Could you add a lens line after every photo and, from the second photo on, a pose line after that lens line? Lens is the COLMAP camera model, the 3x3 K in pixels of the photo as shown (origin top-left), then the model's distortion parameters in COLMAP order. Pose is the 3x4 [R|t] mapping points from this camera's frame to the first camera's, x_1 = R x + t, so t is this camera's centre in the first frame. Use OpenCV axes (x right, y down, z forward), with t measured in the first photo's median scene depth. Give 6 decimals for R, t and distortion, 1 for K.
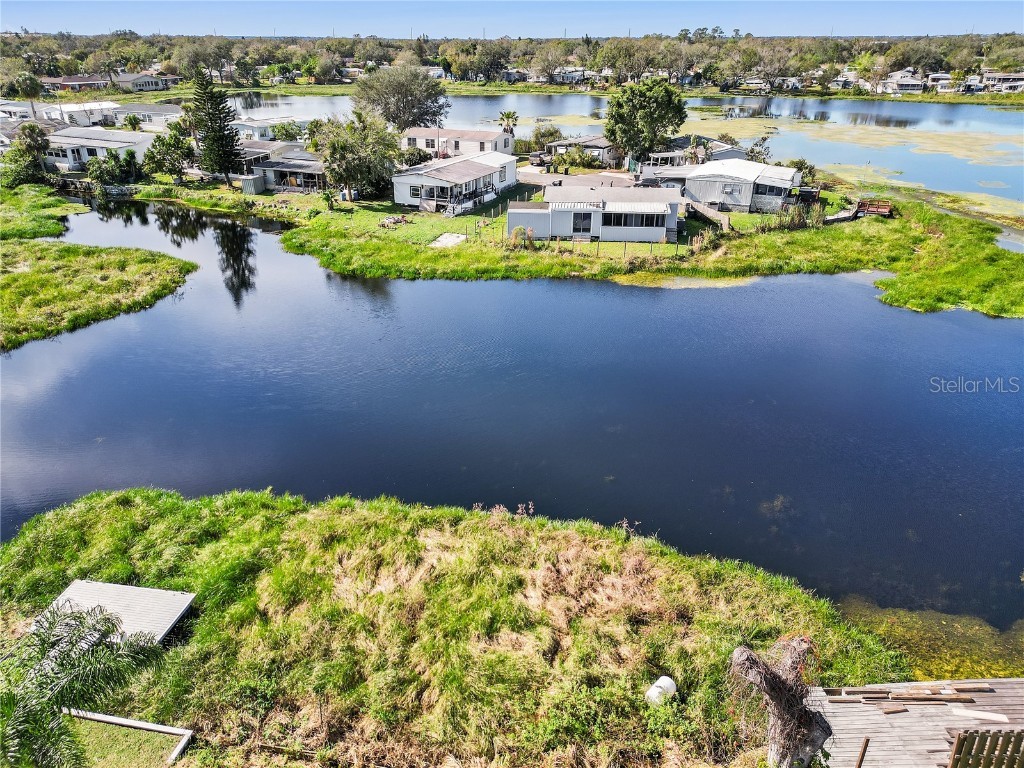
lens RADIAL K [[740.7, 0, 498.8], [0, 740.7, 361.6], [0, 0, 1]] dist [0.066564, -0.062375]
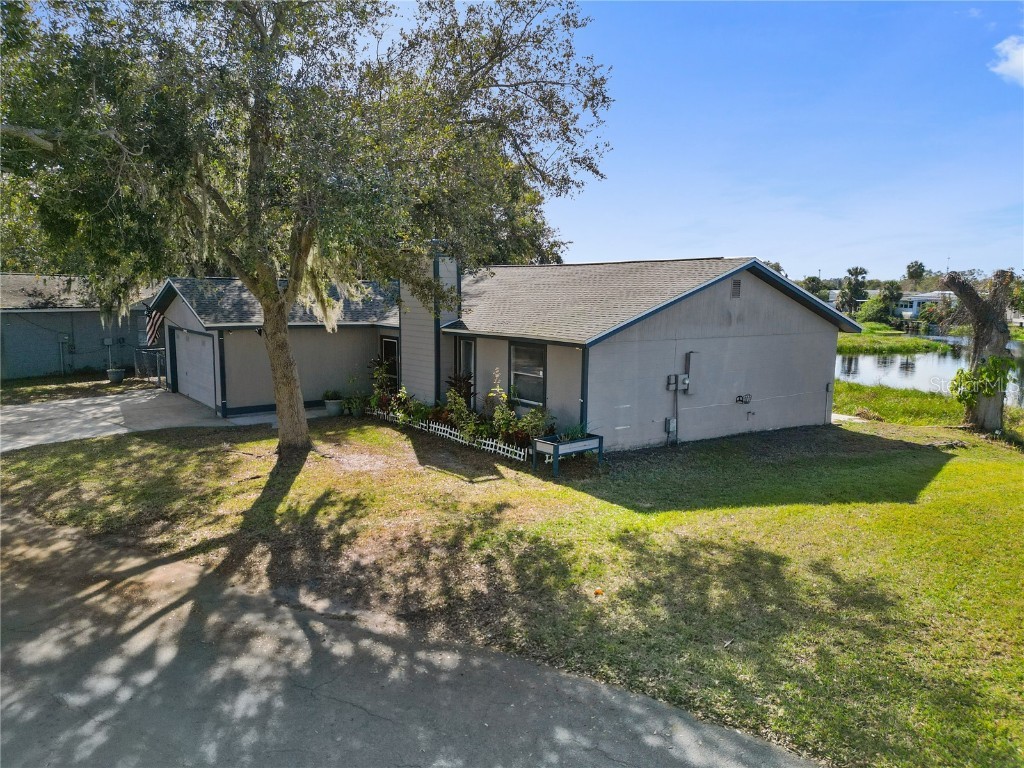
lens RADIAL K [[720.1, 0, 503.5], [0, 720.1, 383.8], [0, 0, 1]] dist [0.066477, -0.060819]
pose [[0.453336, 0.117729, -0.883531, 0.195533], [-0.359501, 0.931189, -0.060379, 0.161237], [0.815626, 0.345002, 0.464465, -0.045425]]
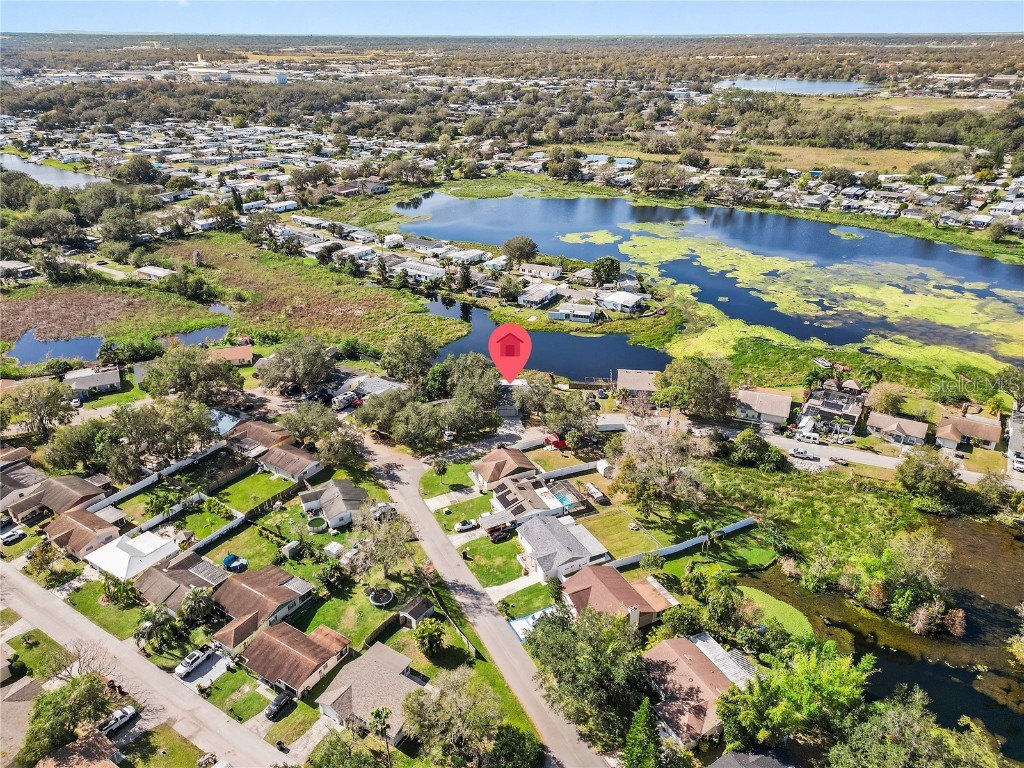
lens RADIAL K [[720.1, 0, 503.5], [0, 720.1, 383.8], [0, 0, 1]] dist [0.066477, -0.060819]
pose [[0.991502, 0.058528, -0.116184, 0.174573], [-0.053508, 0.997513, 0.045868, 0.005447], [0.118580, -0.039261, 0.992168, -2.012777]]
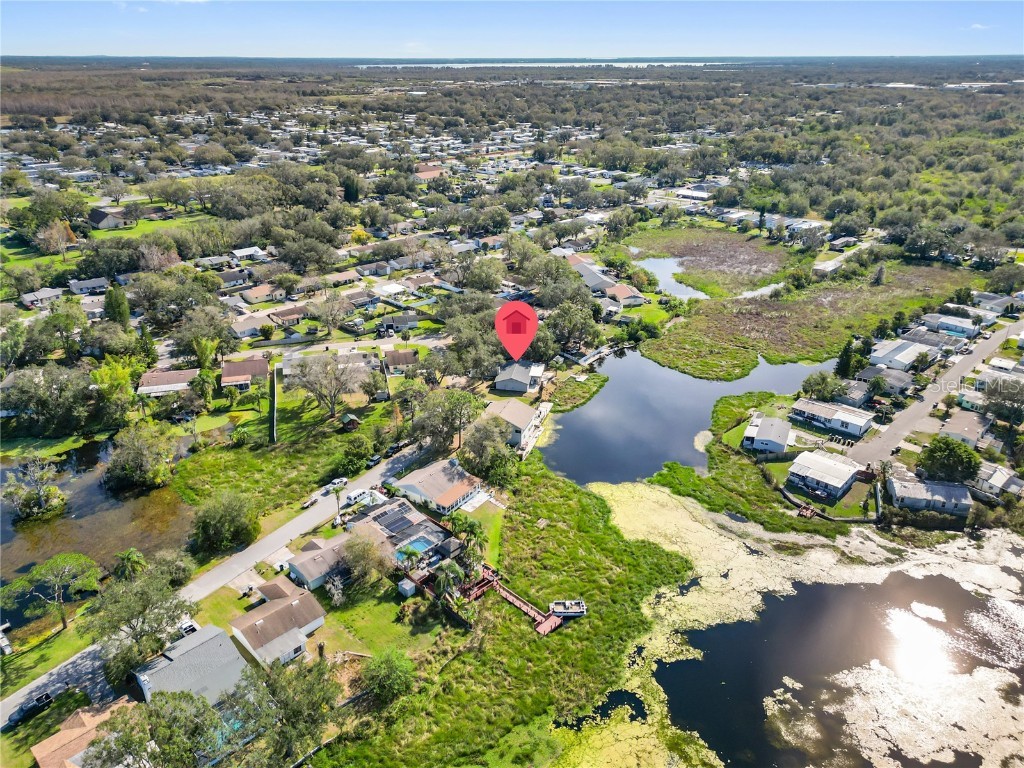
lens RADIAL K [[720.1, 0, 503.5], [0, 720.1, 383.8], [0, 0, 1]] dist [0.066477, -0.060819]
pose [[-0.327263, 0.392630, -0.859500, 1.964360], [-0.371832, 0.782698, 0.499124, -0.969541], [0.868700, 0.482934, -0.110155, 0.289454]]
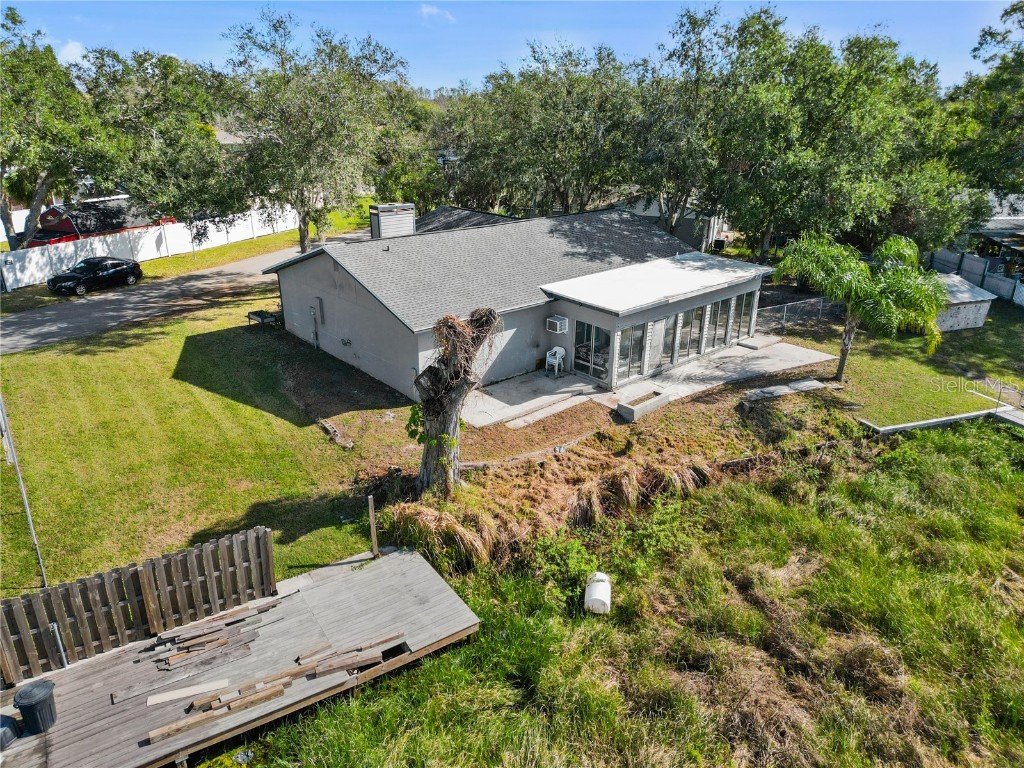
lens RADIAL K [[720.1, 0, 503.5], [0, 720.1, 383.8], [0, 0, 1]] dist [0.066477, -0.060819]
pose [[-0.852641, 0.181284, -0.490040, 0.145016], [-0.216890, 0.730459, 0.647602, -0.045184], [0.475354, 0.658457, -0.583501, 0.287246]]
